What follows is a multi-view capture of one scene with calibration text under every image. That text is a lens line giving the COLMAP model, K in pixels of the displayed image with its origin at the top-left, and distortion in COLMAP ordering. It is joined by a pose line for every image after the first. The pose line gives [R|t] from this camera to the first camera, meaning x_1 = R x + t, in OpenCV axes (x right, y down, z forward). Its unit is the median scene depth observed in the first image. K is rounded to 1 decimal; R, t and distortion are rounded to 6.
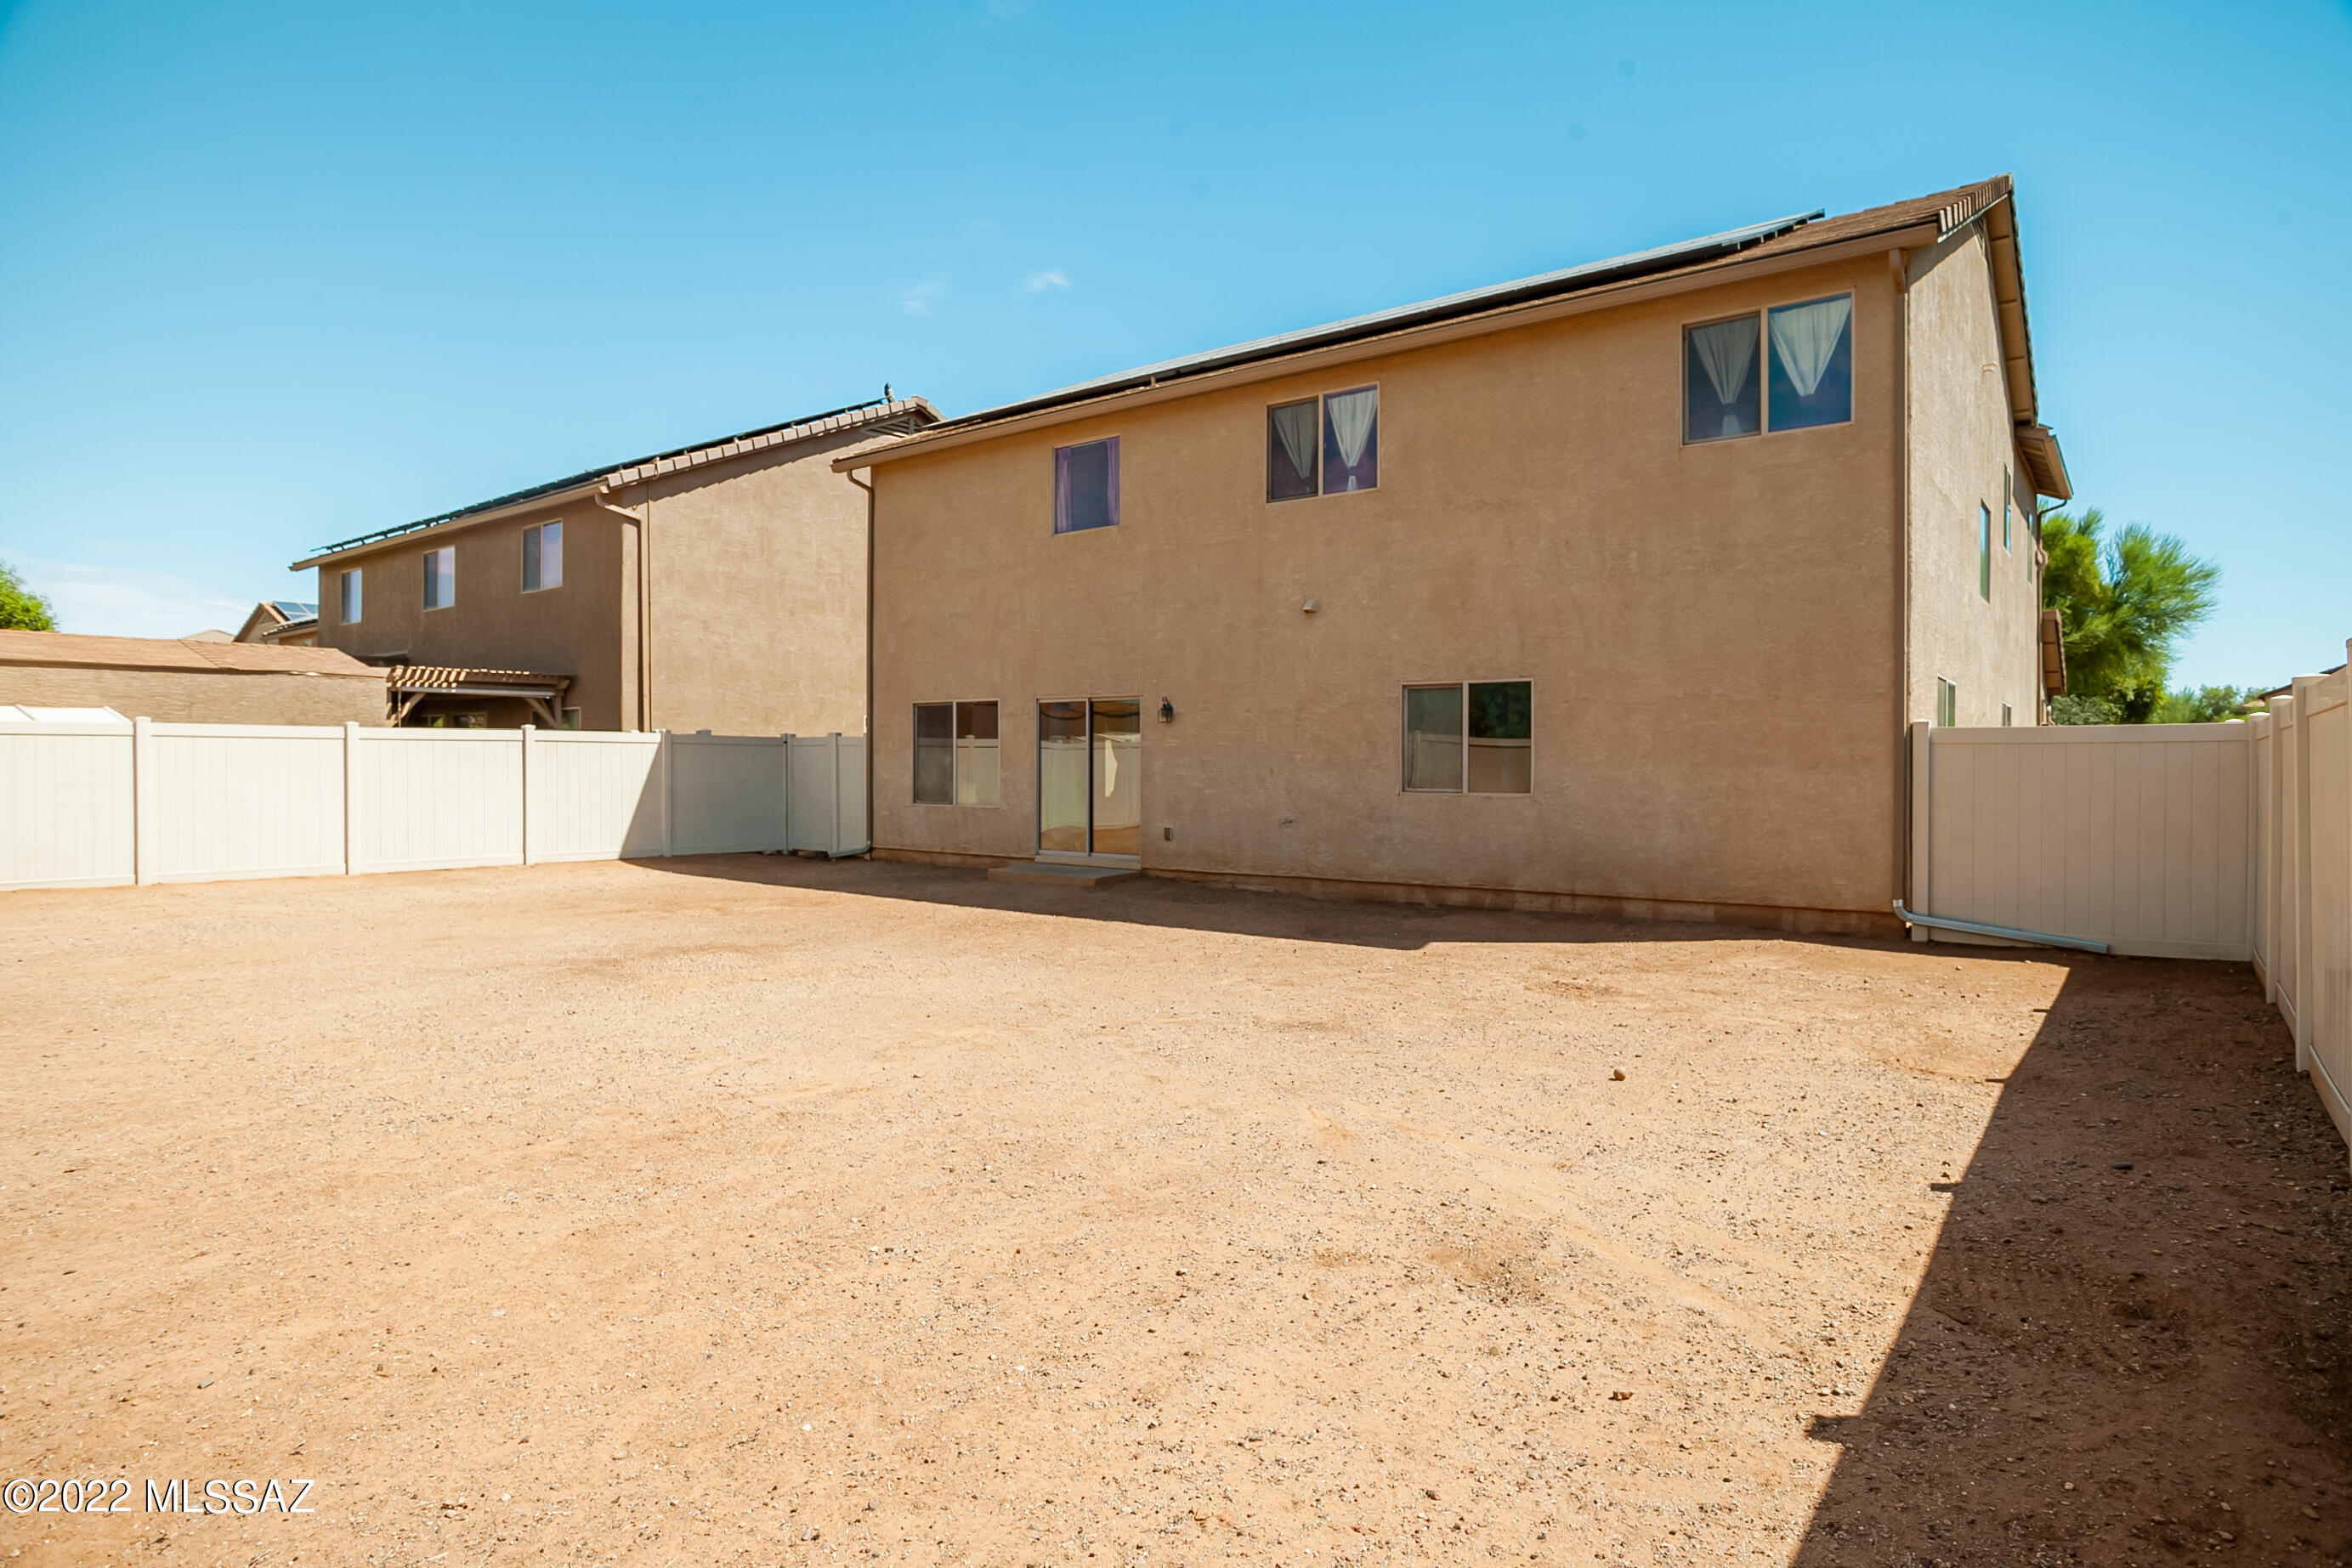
lens RADIAL K [[1280.1, 0, 1187.4], [0, 1280.1, 780.8], [0, 0, 1]] dist [-0.001439, -0.000133]
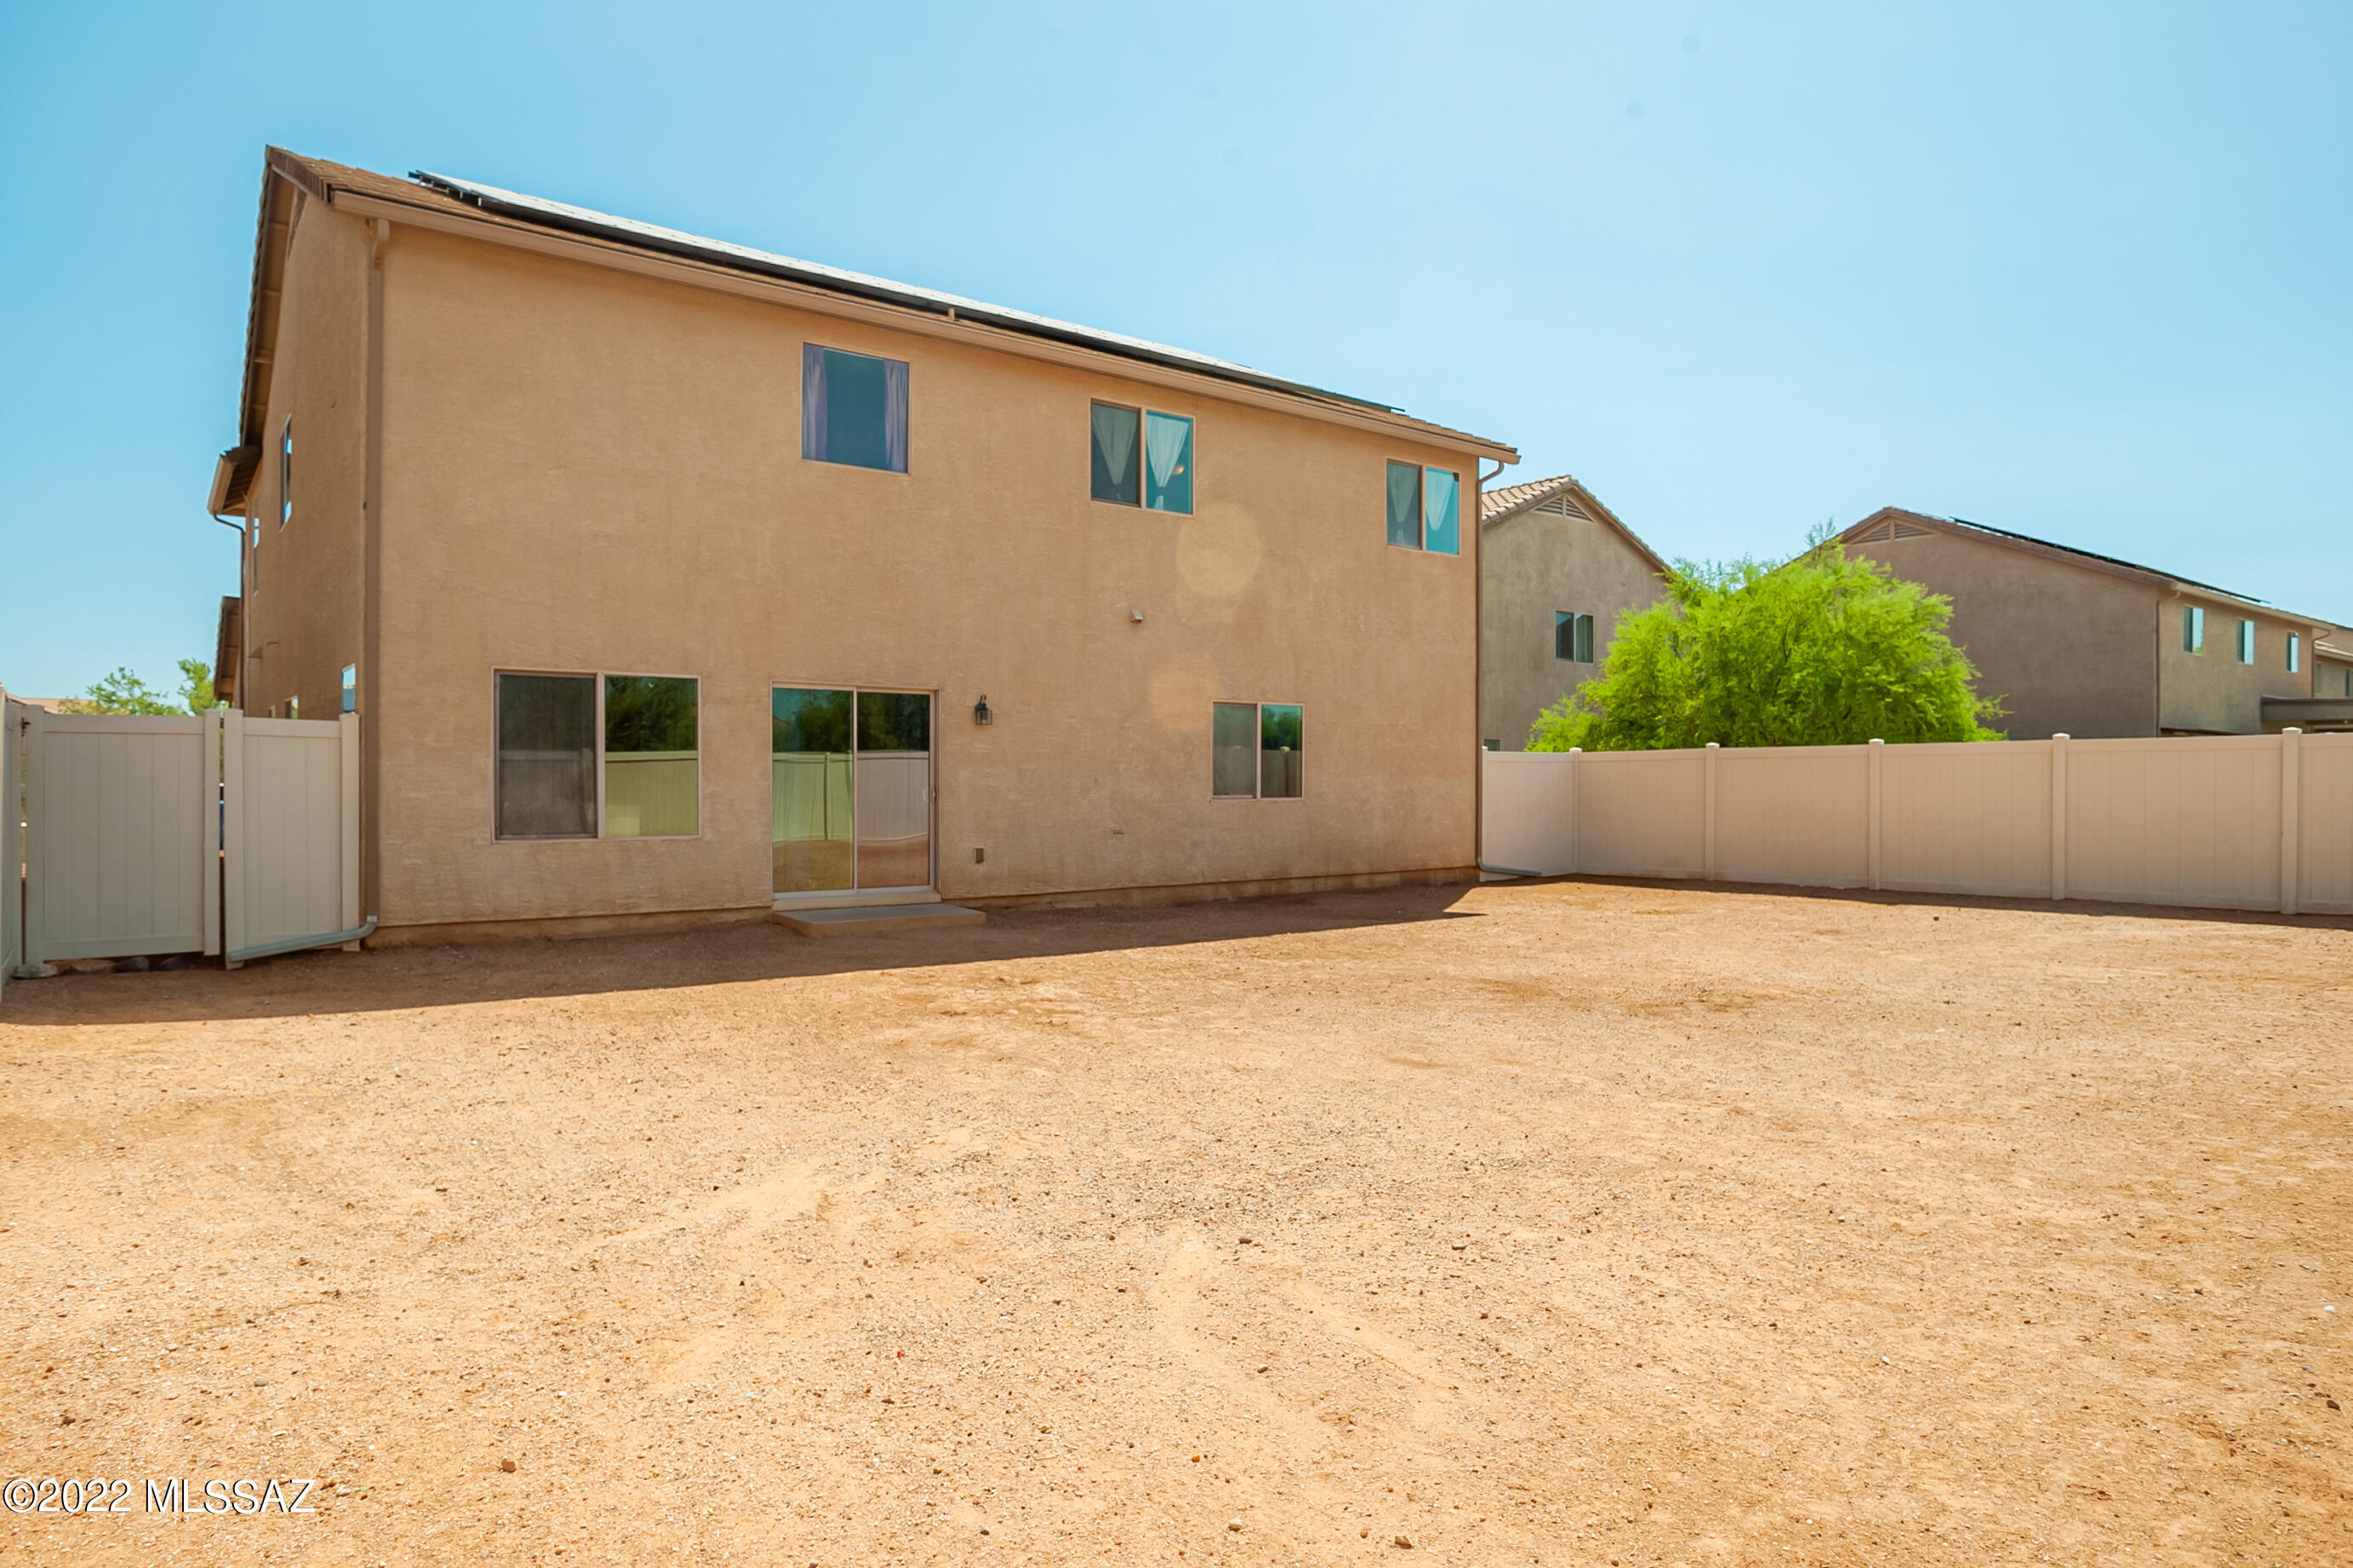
lens RADIAL K [[1280.6, 0, 1188.5], [0, 1280.6, 776.1], [0, 0, 1]] dist [-0.001439, -0.000133]
pose [[0.309152, -0.008289, 0.950977, -0.835186], [0.004735, 0.999963, 0.007177, -0.017849], [-0.951001, 0.002284, 0.309180, 0.644256]]
